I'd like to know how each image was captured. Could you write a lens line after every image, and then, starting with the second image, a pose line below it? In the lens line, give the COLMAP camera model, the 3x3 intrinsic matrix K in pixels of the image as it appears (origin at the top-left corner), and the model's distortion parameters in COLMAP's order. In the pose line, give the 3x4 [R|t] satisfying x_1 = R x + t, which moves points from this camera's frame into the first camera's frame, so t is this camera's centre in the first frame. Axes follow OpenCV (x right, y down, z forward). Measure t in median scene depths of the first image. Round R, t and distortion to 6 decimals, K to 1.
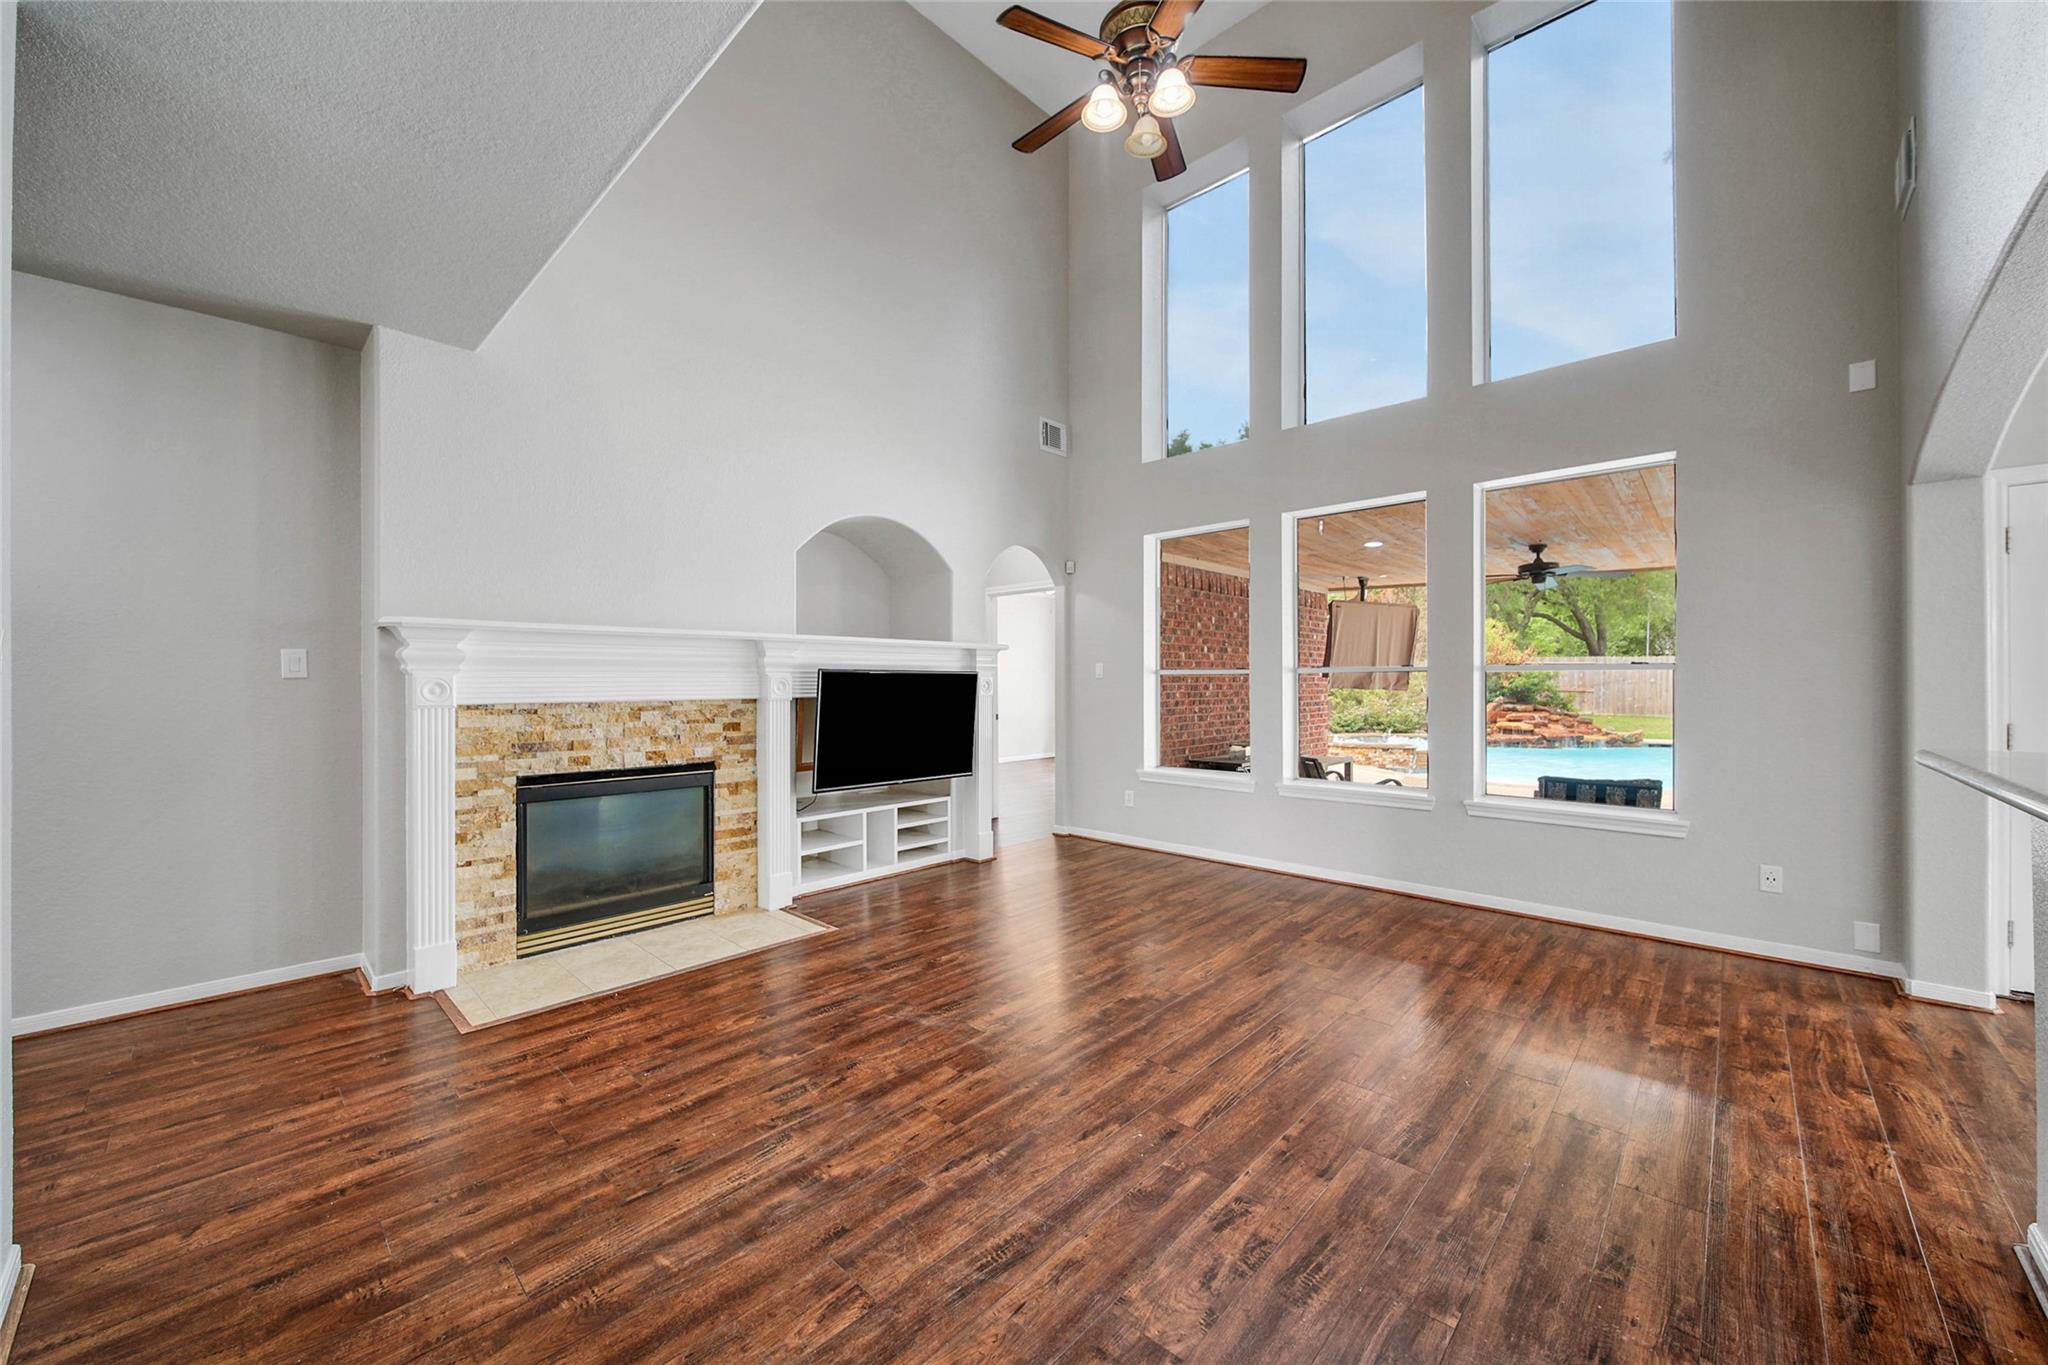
lens RADIAL K [[755.1, 0, 1022.1], [0, 755.1, 692.5], [0, 0, 1]] dist [-0.001630, 0.000104]
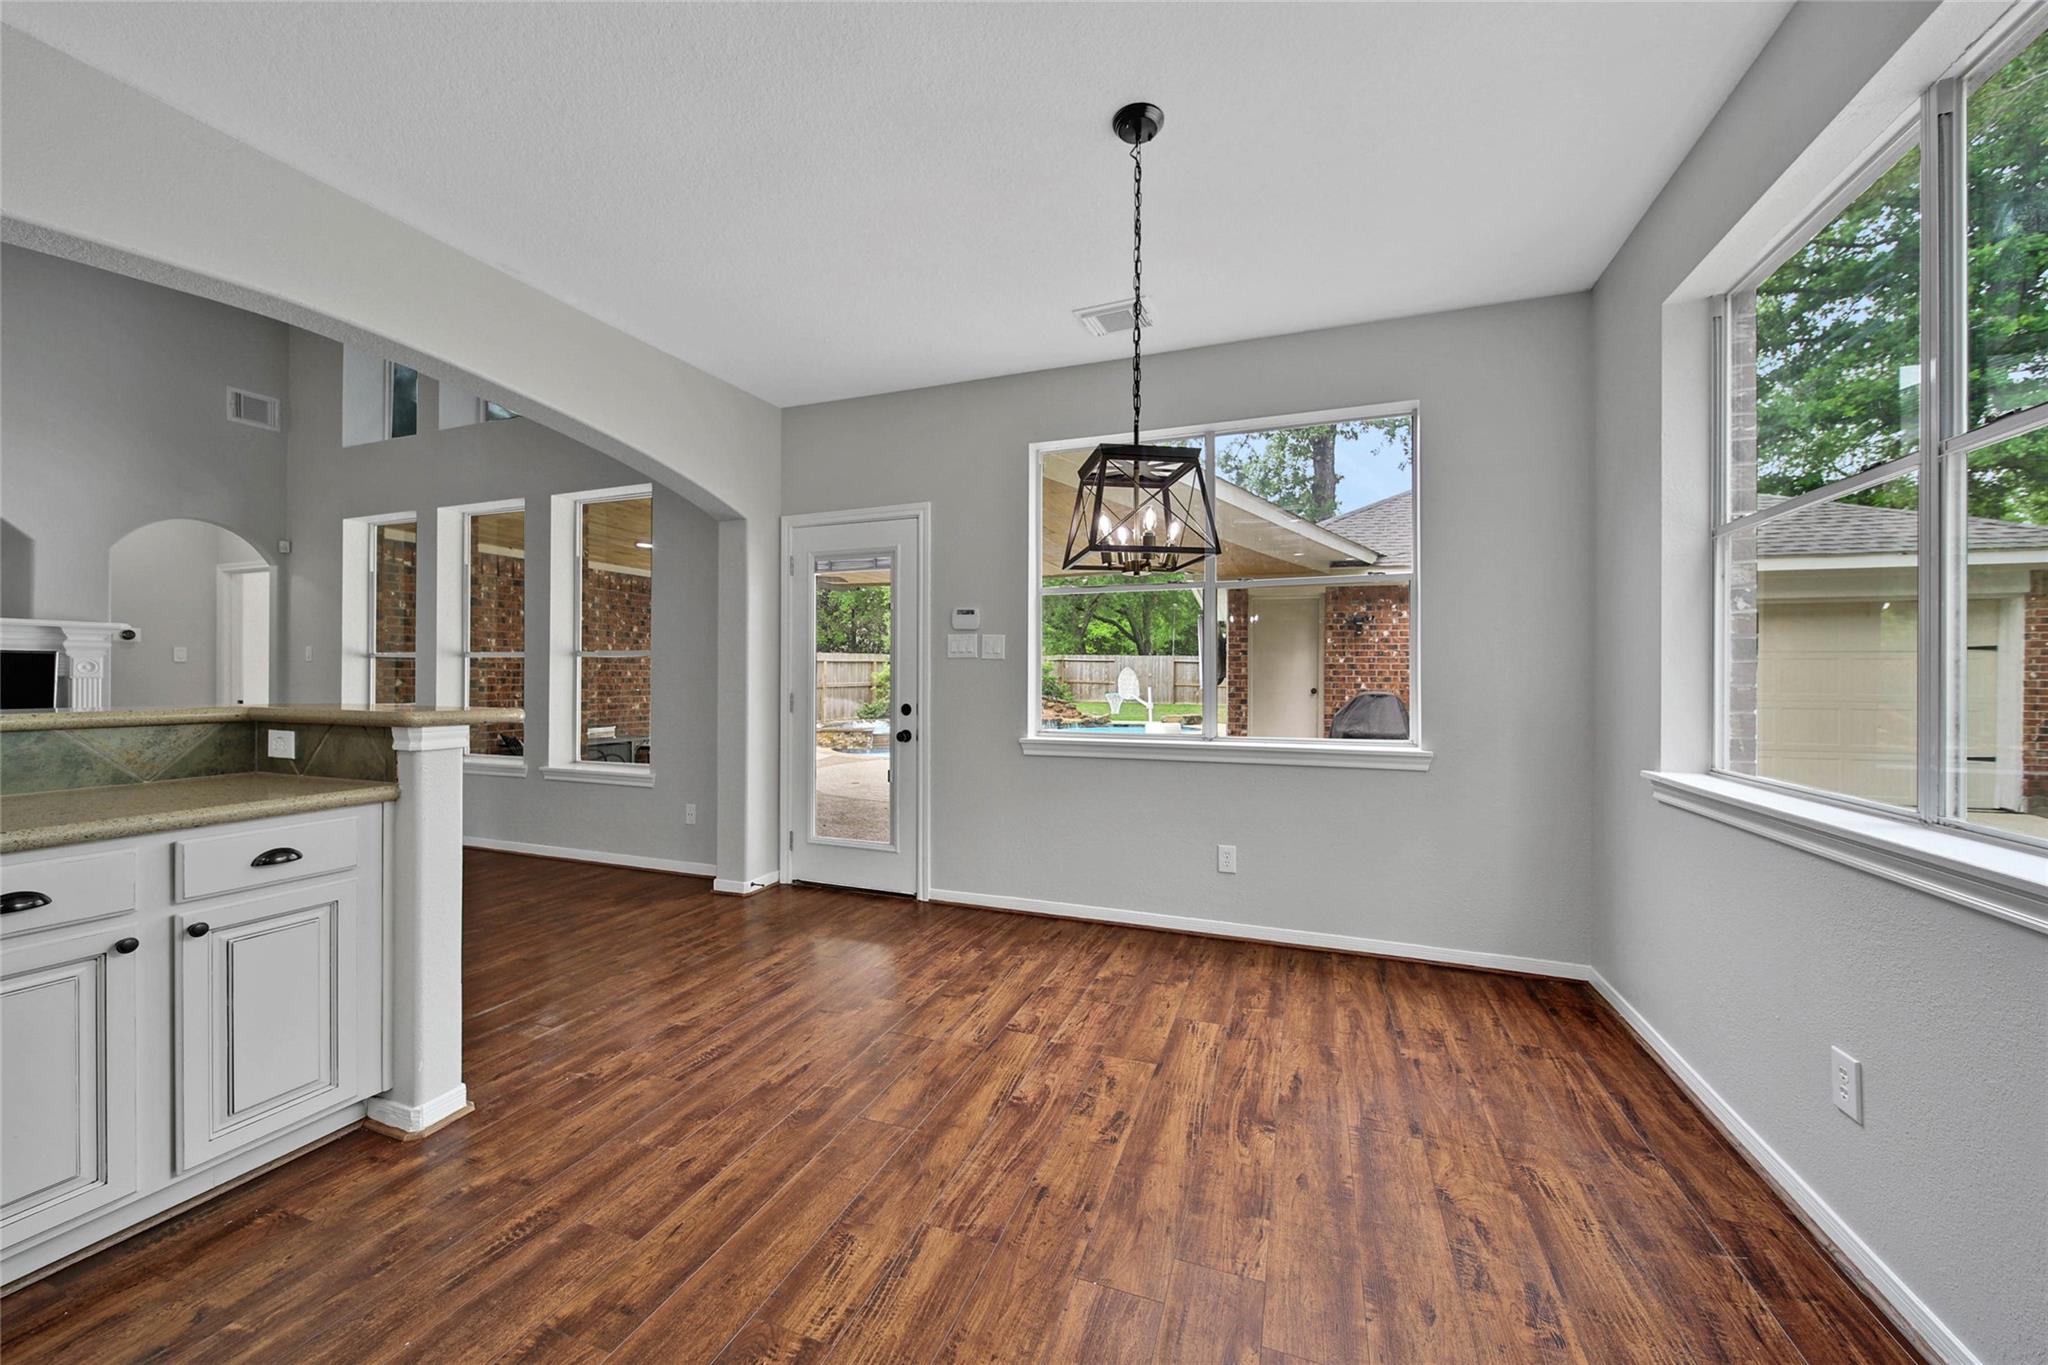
lens RADIAL K [[755.1, 0, 1013.4], [0, 755.1, 670.6], [0, 0, 1]] dist [-0.001630, 0.000104]
pose [[0.927448, 0.006348, 0.373899, 0.848291], [0.001275, 0.999796, -0.020139, 0.019925], [-0.373951, 0.019155, 0.927251, -0.356884]]
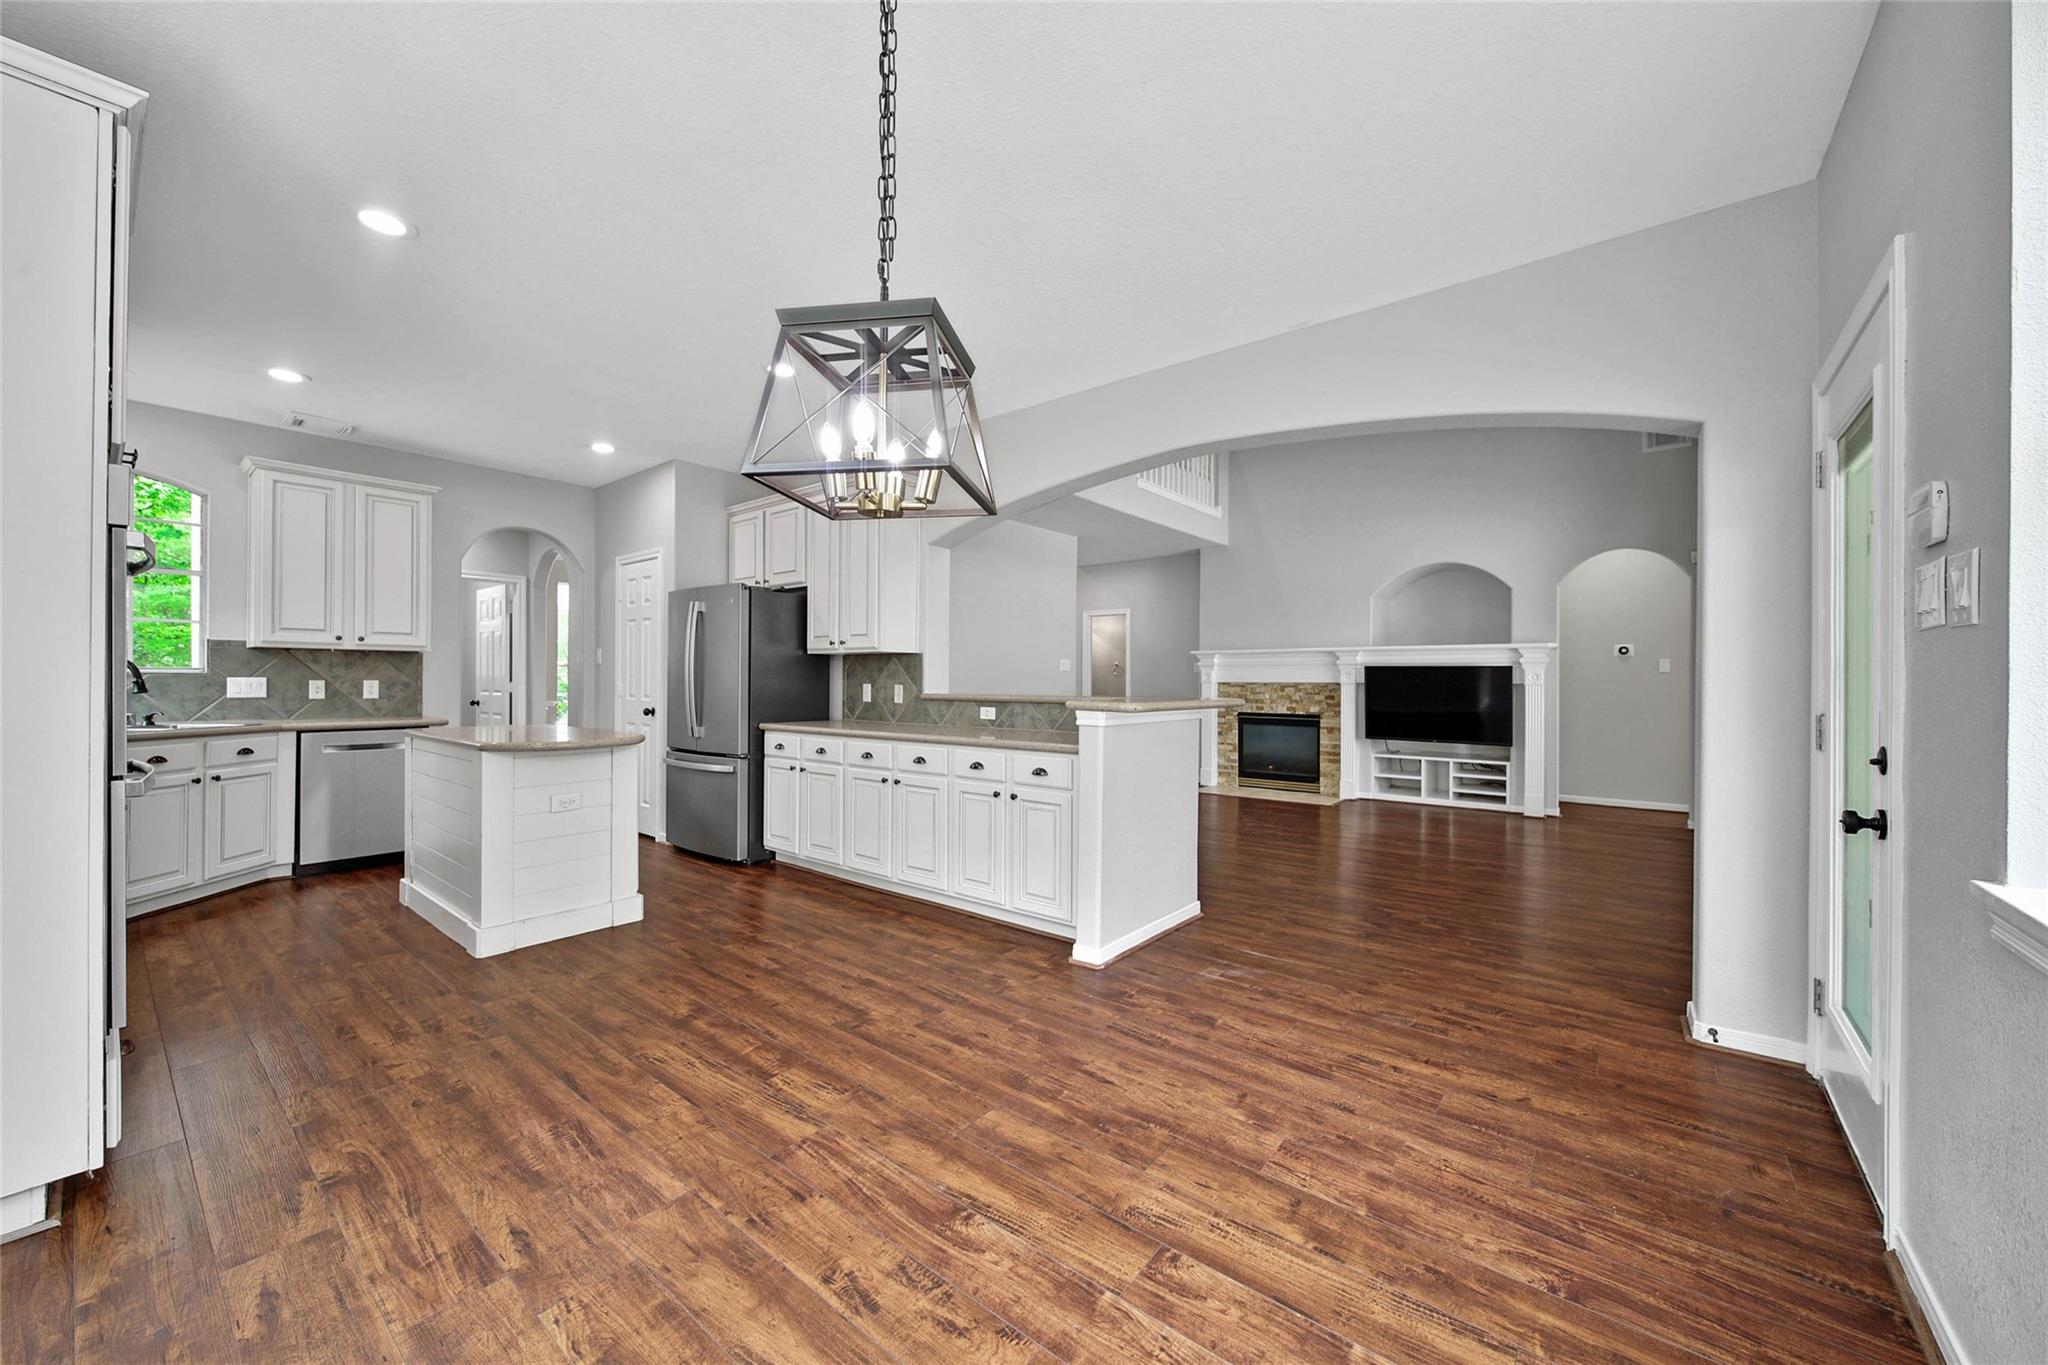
lens RADIAL K [[755.1, 0, 1049.2], [0, 755.1, 695.9], [0, 0, 1]] dist [-0.001630, 0.000104]
pose [[0.097899, 0.023401, -0.994921, 1.434293], [-0.019157, 0.999583, 0.021626, 0.013964], [0.995012, 0.016942, 0.098307, 0.116112]]
